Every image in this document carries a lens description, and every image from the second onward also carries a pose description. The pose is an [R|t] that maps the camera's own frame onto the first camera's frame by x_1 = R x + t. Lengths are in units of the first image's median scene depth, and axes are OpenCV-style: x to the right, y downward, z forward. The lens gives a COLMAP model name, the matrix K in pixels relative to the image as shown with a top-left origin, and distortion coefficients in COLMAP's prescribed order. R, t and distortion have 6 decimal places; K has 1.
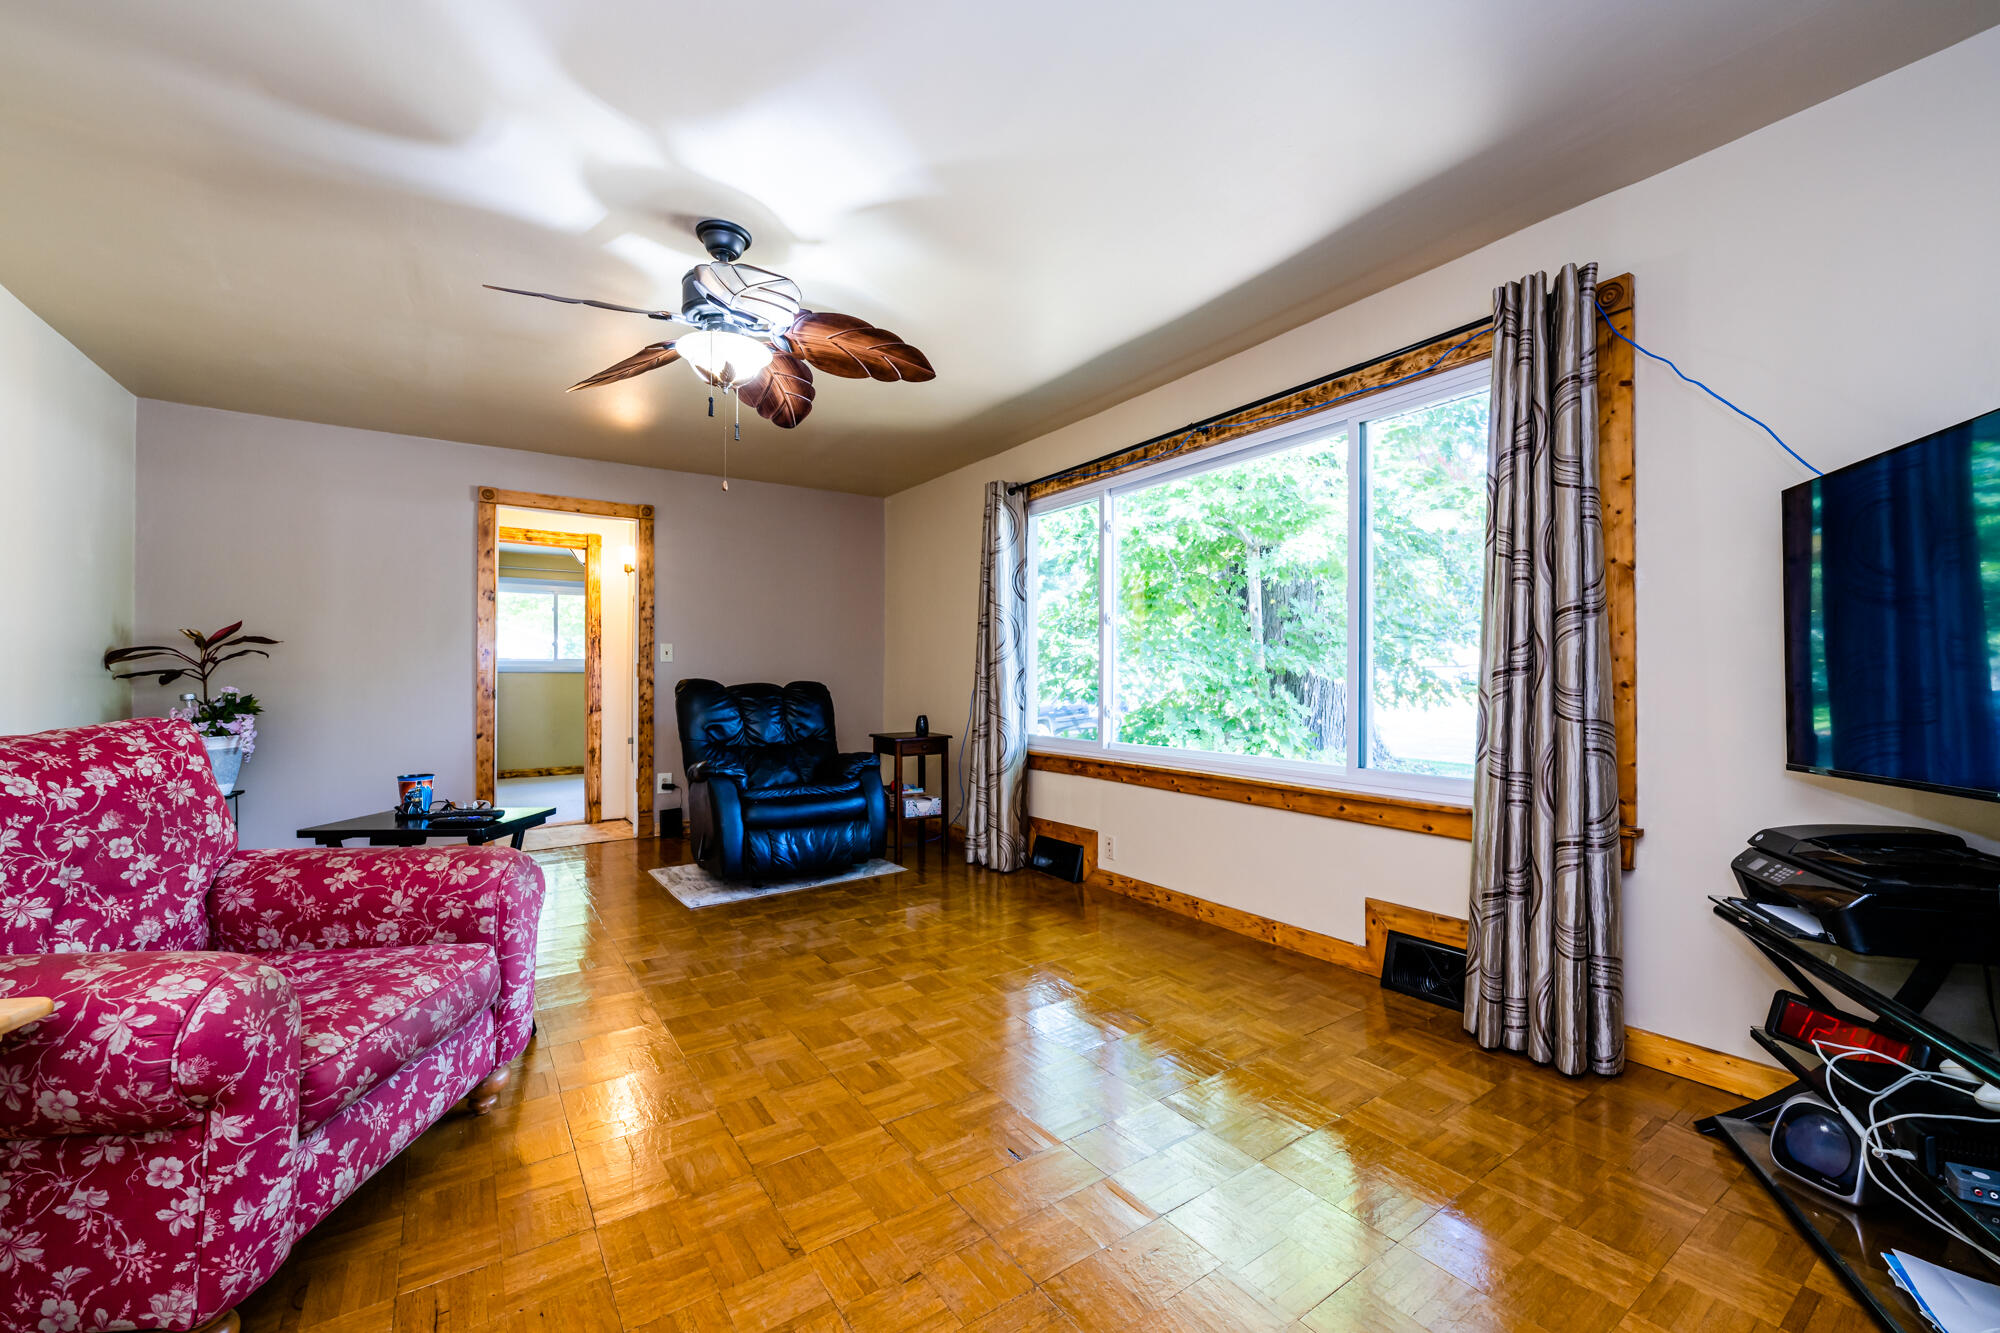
lens RADIAL K [[797.1, 0, 997.8], [0, 797.1, 677.7], [0, 0, 1]] dist [-0.001921, 0.000074]
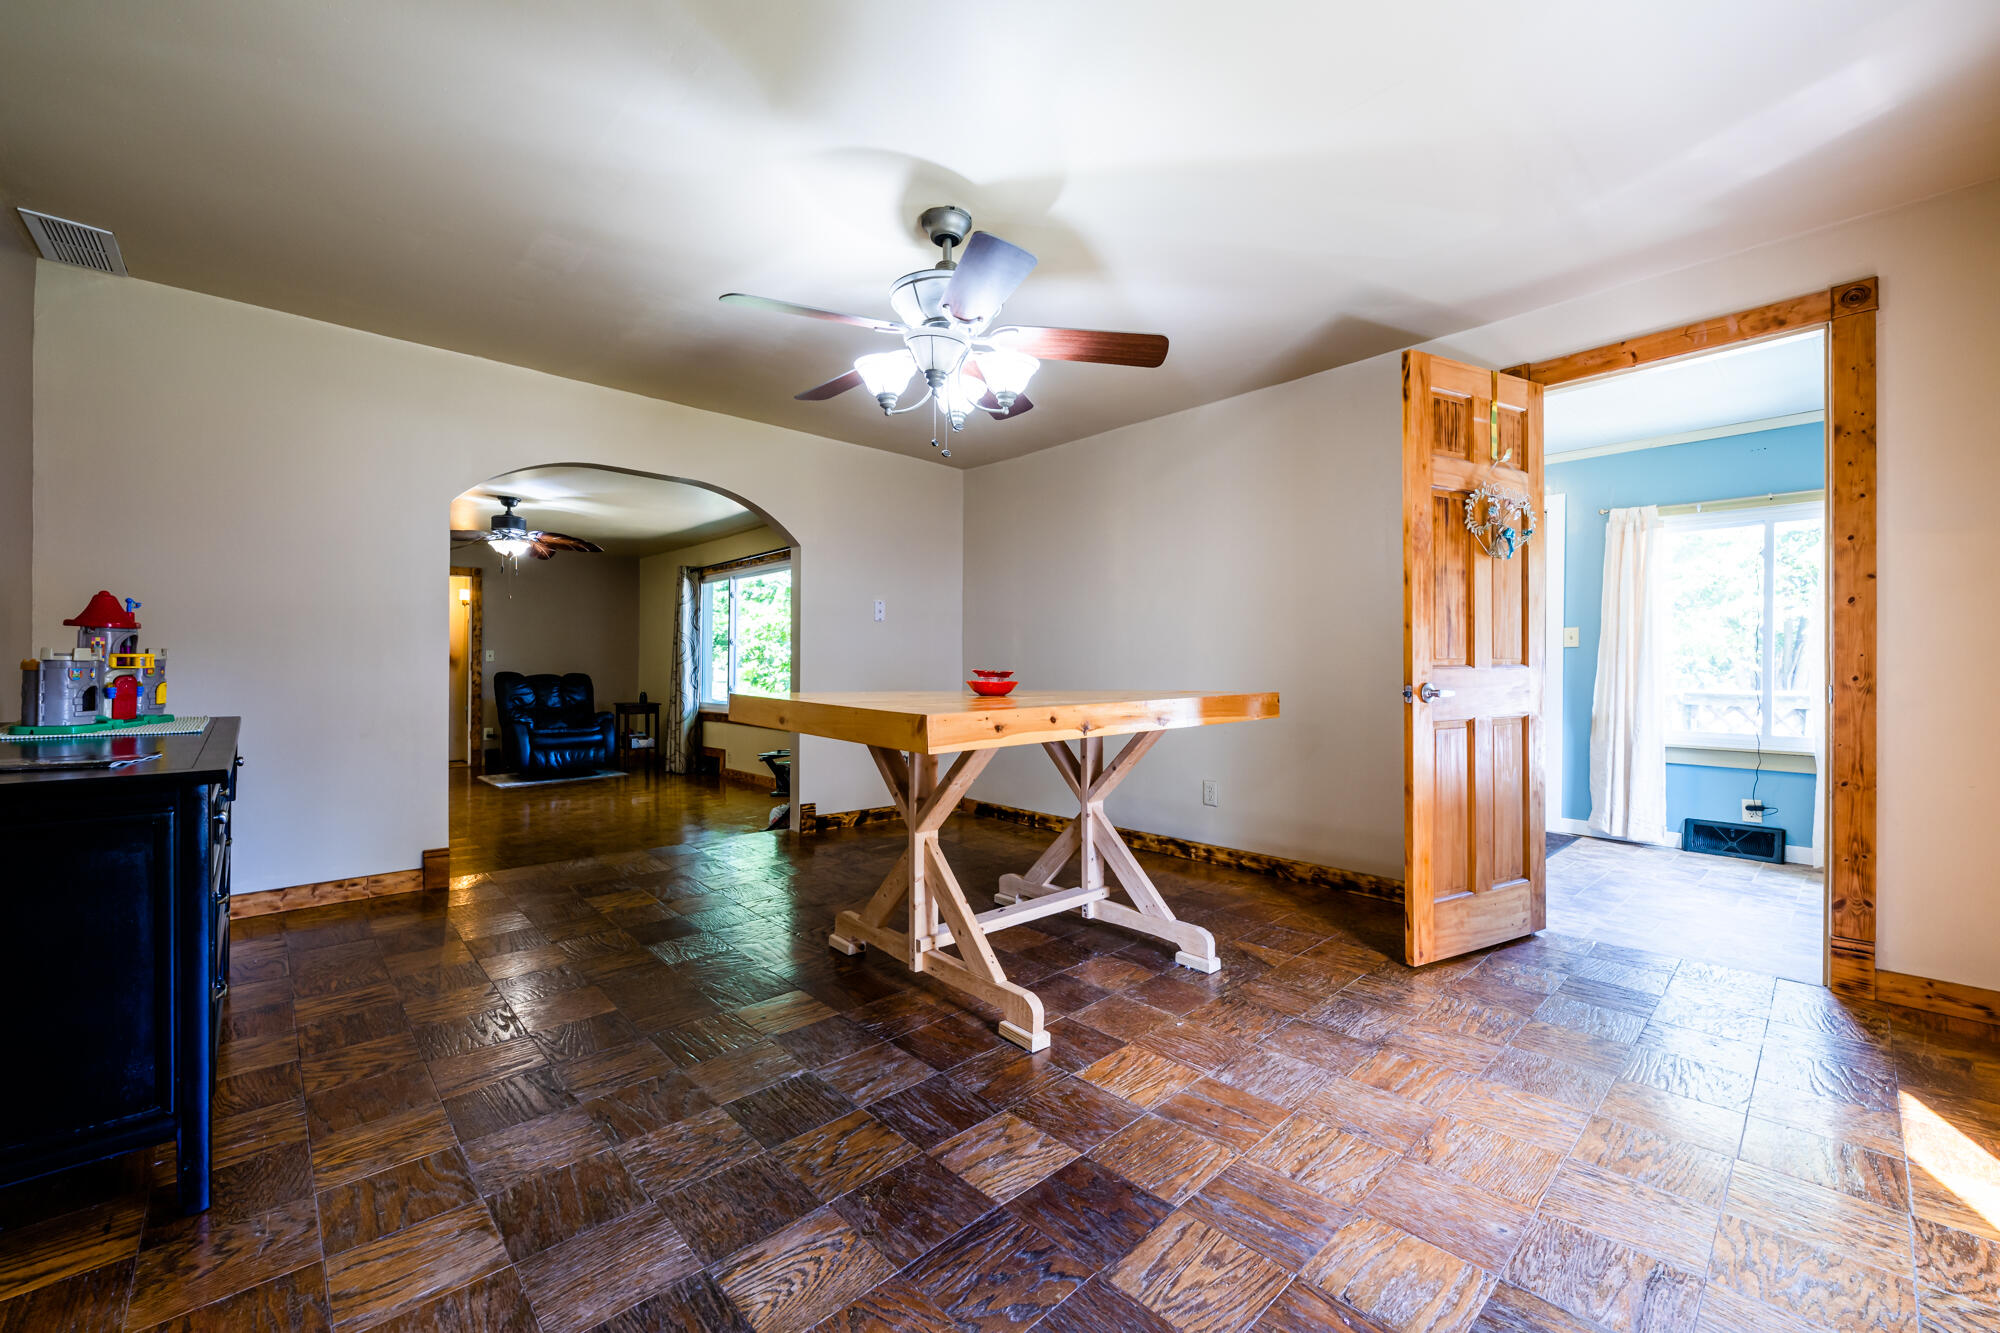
lens RADIAL K [[797.1, 0, 998.5], [0, 797.1, 666.0], [0, 0, 1]] dist [-0.001921, 0.000074]
pose [[0.986939, 0.002372, 0.161078, 0.435642], [-0.001801, 0.999992, -0.003691, -0.007363], [-0.161085, 0.003353, 0.986935, -0.971478]]
